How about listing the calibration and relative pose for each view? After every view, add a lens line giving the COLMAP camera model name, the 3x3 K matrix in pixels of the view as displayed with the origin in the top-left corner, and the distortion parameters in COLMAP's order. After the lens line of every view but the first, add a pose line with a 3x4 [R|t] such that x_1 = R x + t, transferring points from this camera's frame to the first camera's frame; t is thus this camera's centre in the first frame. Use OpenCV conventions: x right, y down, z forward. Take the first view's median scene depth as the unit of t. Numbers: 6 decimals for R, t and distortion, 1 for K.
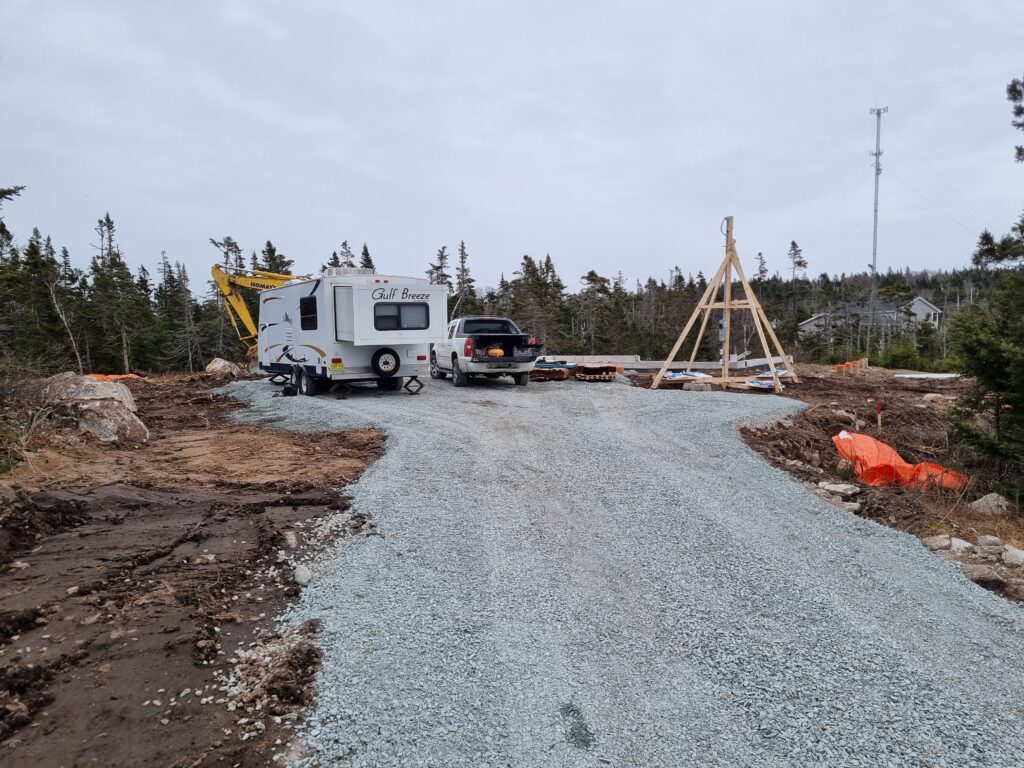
lens RADIAL K [[776.5, 0, 514.9], [0, 776.5, 382.5], [0, 0, 1]] dist [0.041891, -0.001232]
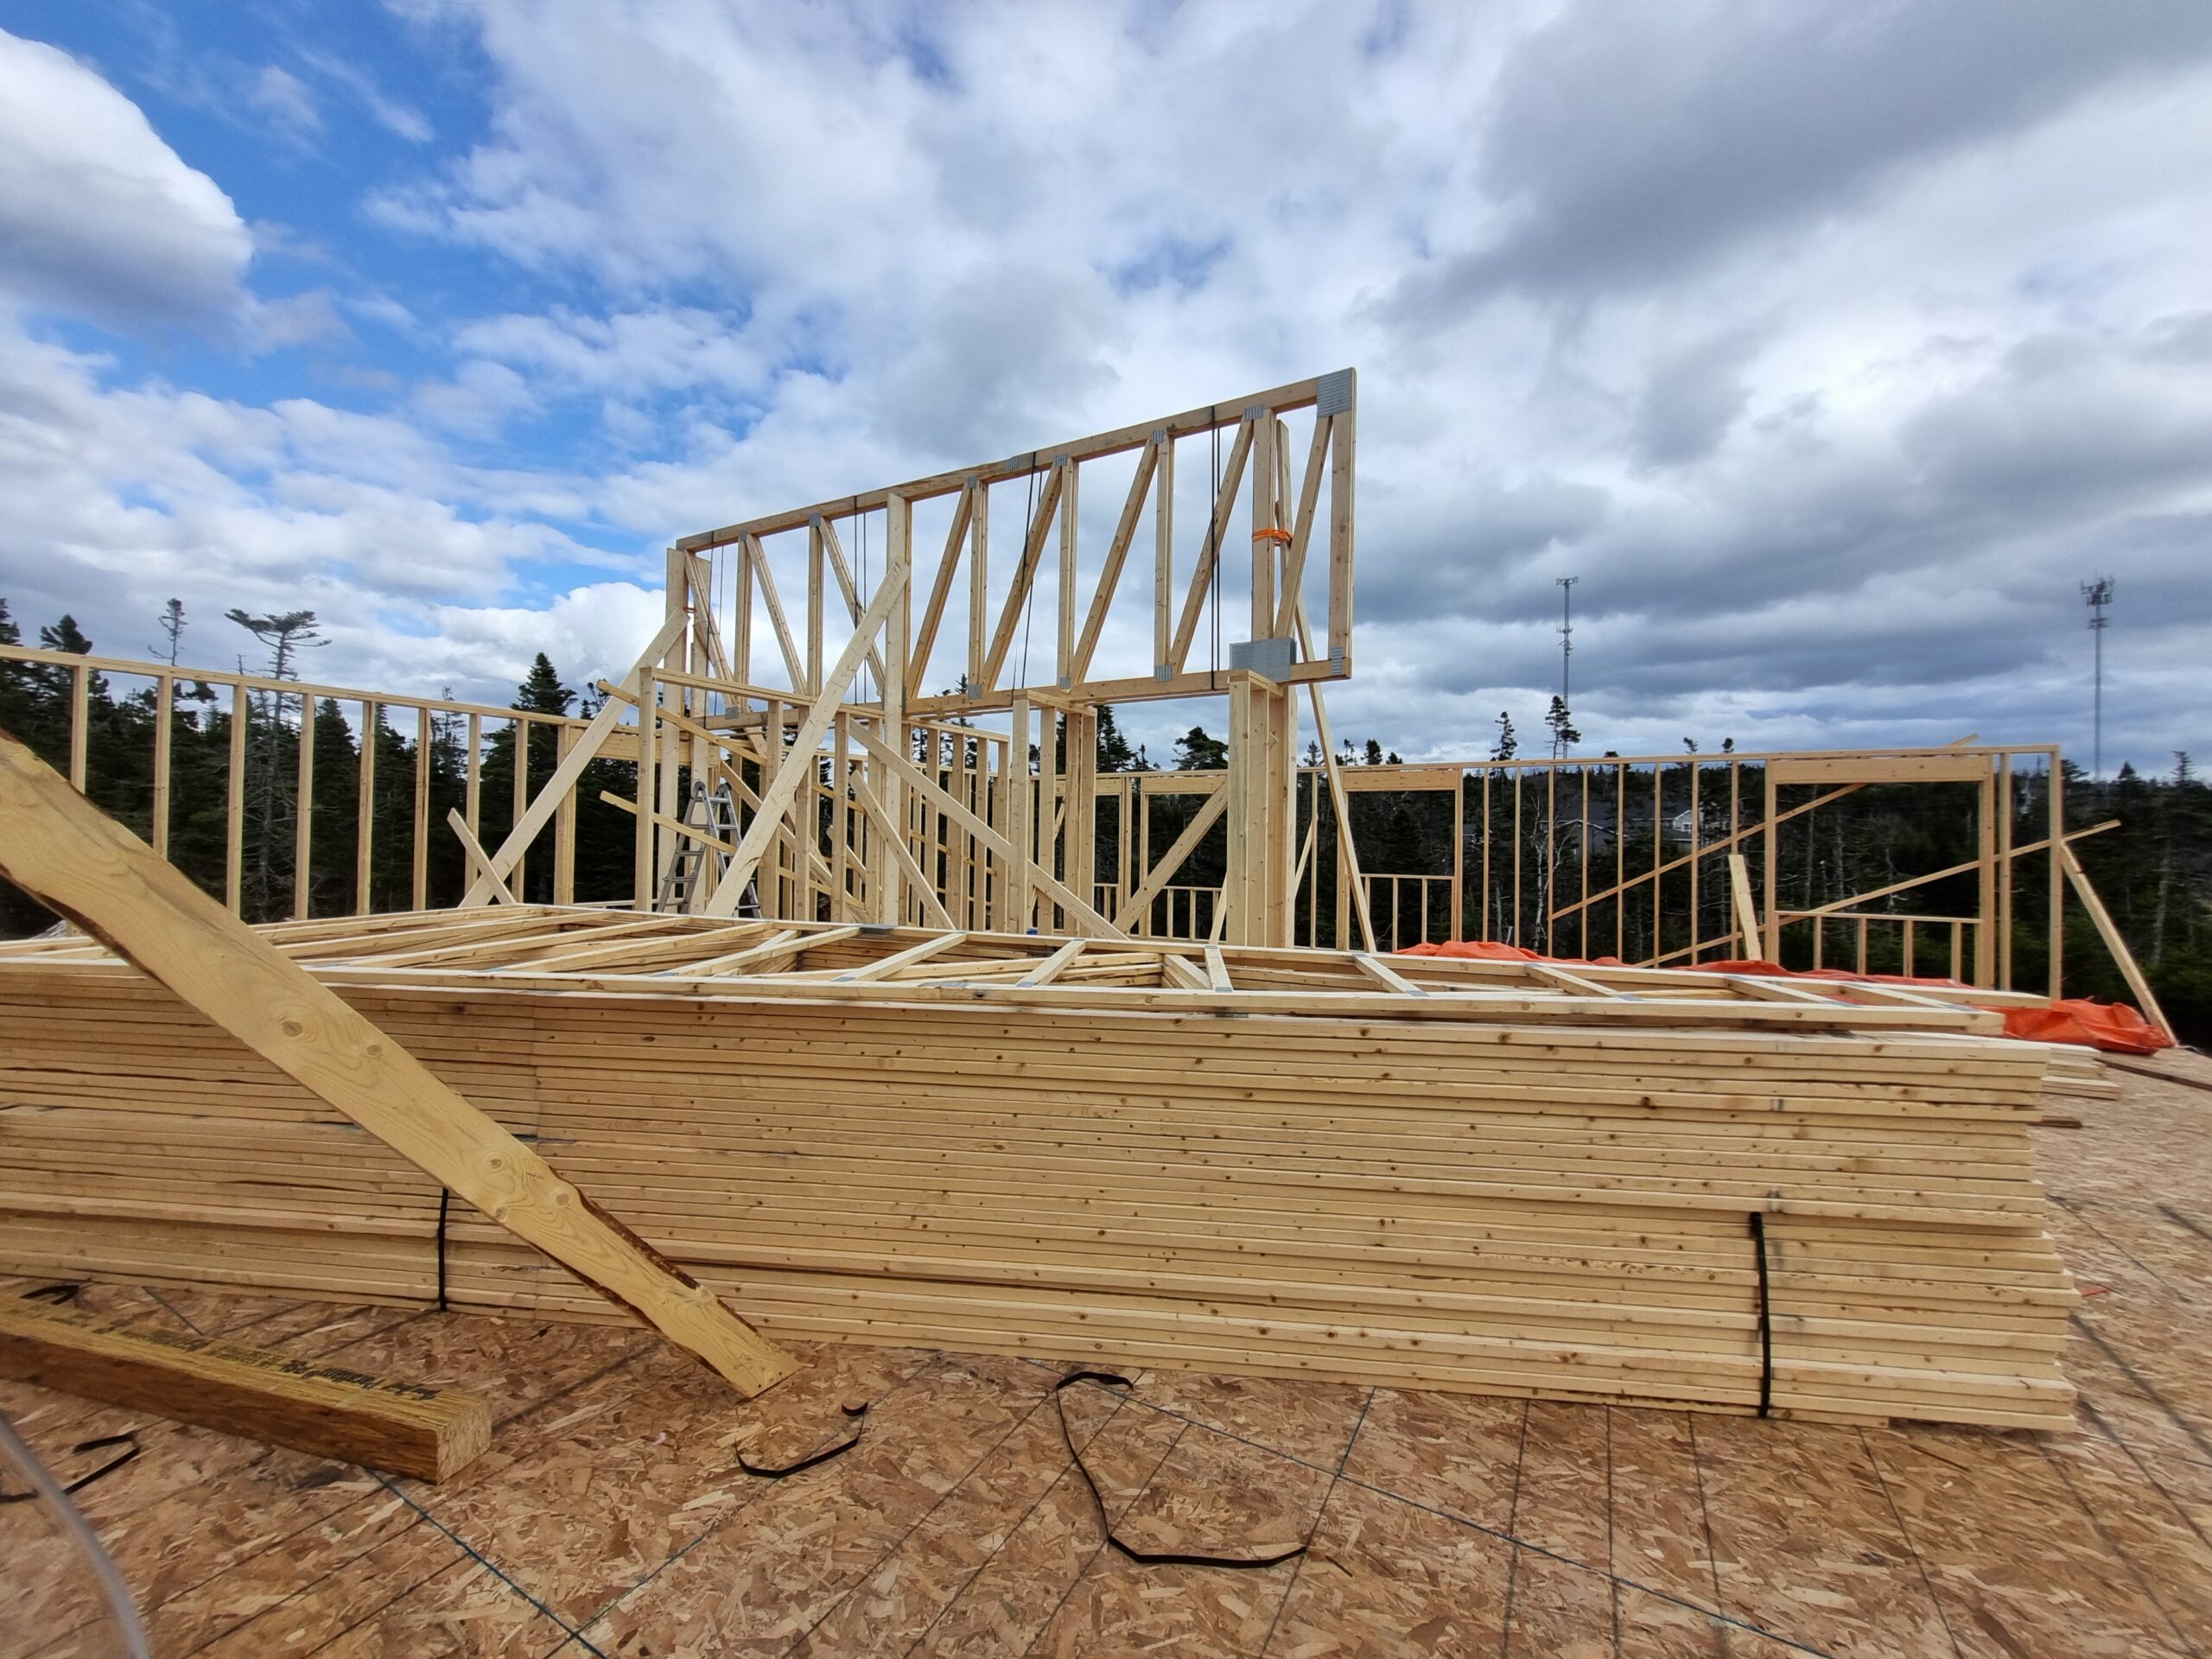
lens RADIAL K [[867.1, 0, 1117.1], [0, 867.1, 829.2], [0, 0, 1]] dist [-0.001445, -0.000367]
pose [[0.999133, 0.021177, -0.035843, 0.063721], [-0.023514, 0.997536, -0.066097, -0.036162], [0.034355, 0.066883, 0.997169, 0.406728]]
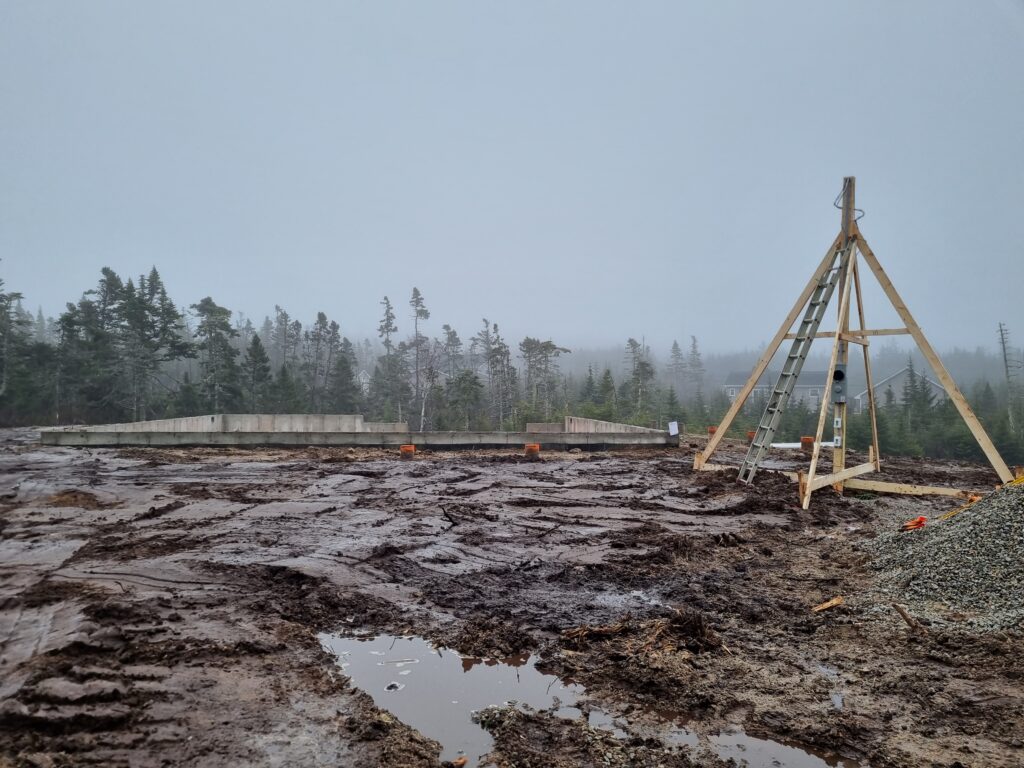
lens RADIAL K [[776.5, 0, 514.9], [0, 776.5, 382.5], [0, 0, 1]] dist [0.041891, -0.001232]
pose [[0.827779, 0.023425, 0.560566, -0.070956], [0.014129, 0.997941, -0.062566, -0.010822], [-0.560877, 0.059711, 0.825743, 0.204783]]
